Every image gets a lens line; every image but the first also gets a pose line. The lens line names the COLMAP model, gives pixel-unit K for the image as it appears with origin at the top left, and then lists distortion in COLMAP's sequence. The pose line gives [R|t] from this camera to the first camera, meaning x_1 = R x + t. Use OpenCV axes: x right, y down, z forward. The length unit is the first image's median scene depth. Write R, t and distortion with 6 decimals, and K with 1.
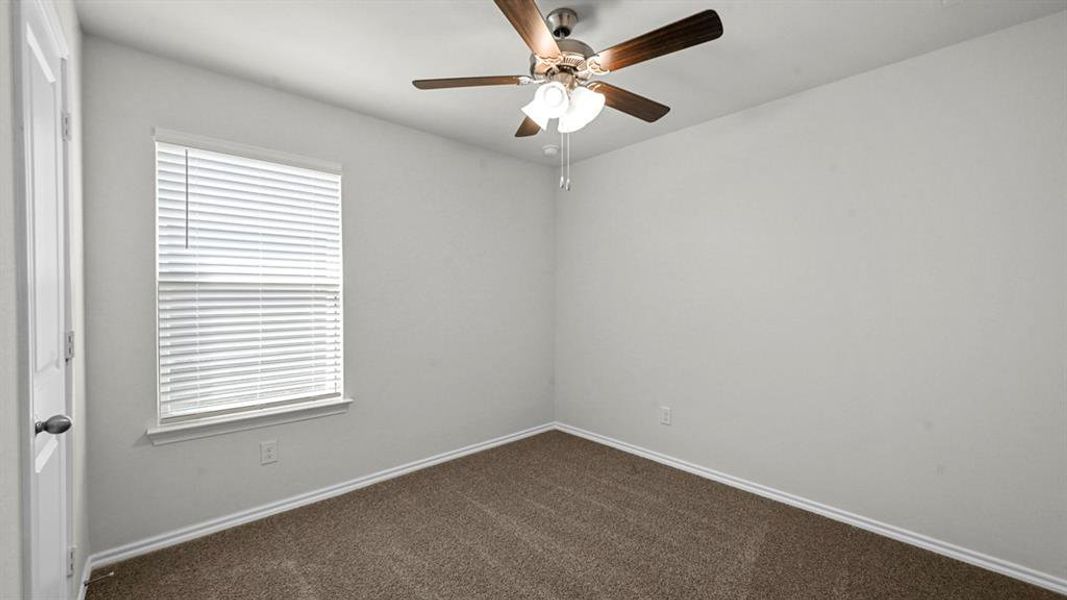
lens RADIAL K [[417.3, 0, 533.5], [0, 417.3, 300.0], [0, 0, 1]] dist [-0.000949, -0.000025]
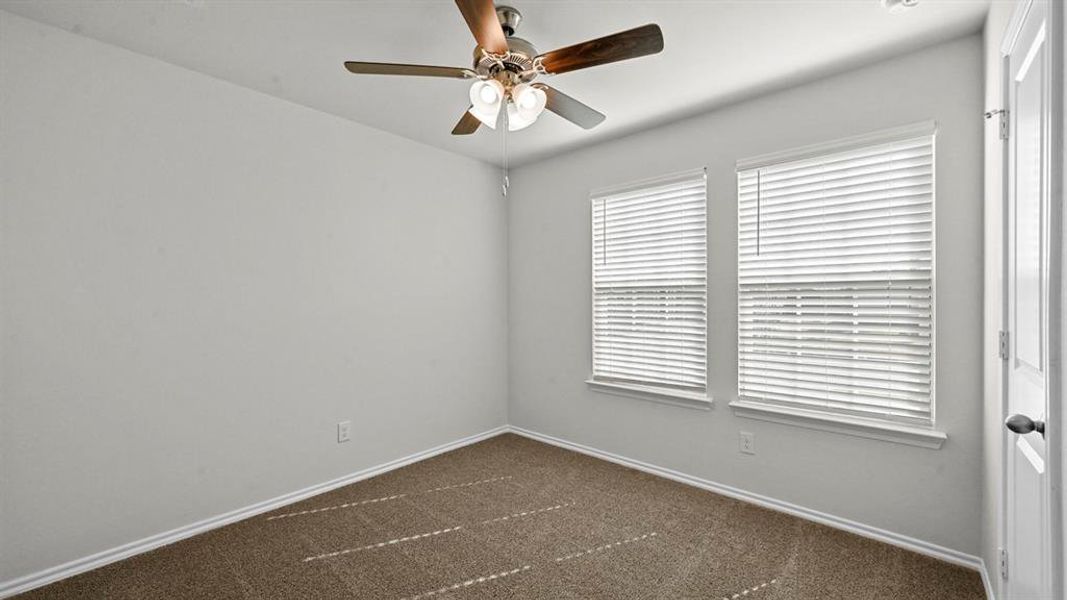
lens RADIAL K [[425.0, 0, 533.5], [0, 425.0, 300.0], [0, 0, 1]] dist [0.001450, 0.000184]
pose [[0.116302, 0.004795, -0.993202, 0.521854], [-0.002773, 0.999986, 0.004504, -0.004772], [0.993210, 0.002230, 0.116314, 0.461805]]
